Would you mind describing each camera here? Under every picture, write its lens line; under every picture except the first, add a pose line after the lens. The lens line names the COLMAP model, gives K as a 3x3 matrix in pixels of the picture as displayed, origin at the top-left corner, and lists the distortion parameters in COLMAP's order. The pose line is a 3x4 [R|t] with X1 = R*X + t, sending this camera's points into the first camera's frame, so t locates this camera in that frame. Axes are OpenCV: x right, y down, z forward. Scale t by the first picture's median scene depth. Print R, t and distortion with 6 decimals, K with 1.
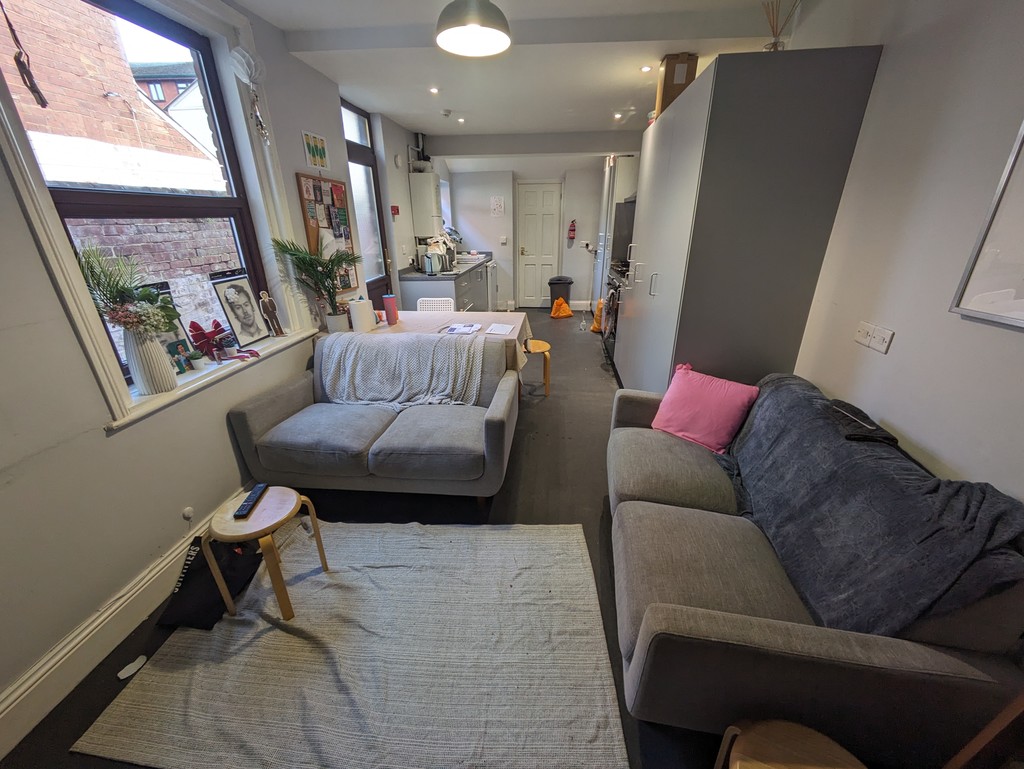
lens RADIAL K [[404.0, 0, 512.4], [0, 404.0, 386.2], [0, 0, 1]] dist [-0.000701, 0.000031]
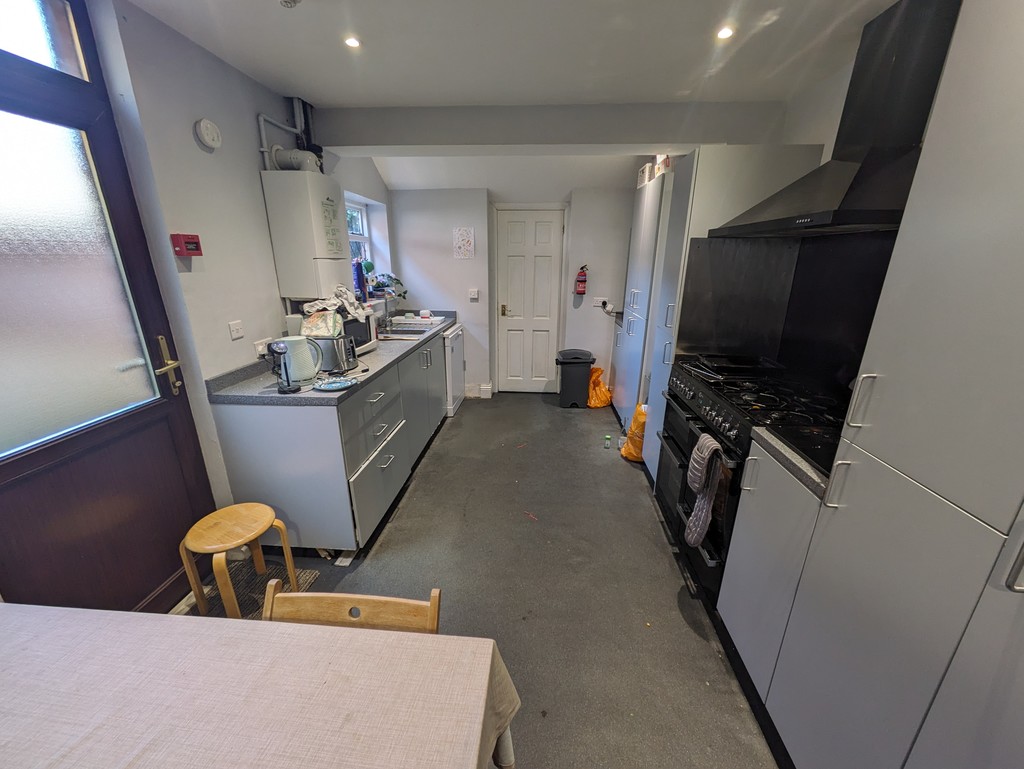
lens RADIAL K [[404.0, 0, 513.9], [0, 404.0, 385.6], [0, 0, 1]] dist [-0.000701, 0.000031]
pose [[0.999261, 0.004836, 0.038134, 0.018631], [-0.001621, 0.996473, -0.083893, -0.171310], [-0.038405, 0.083769, 0.995745, 0.390823]]
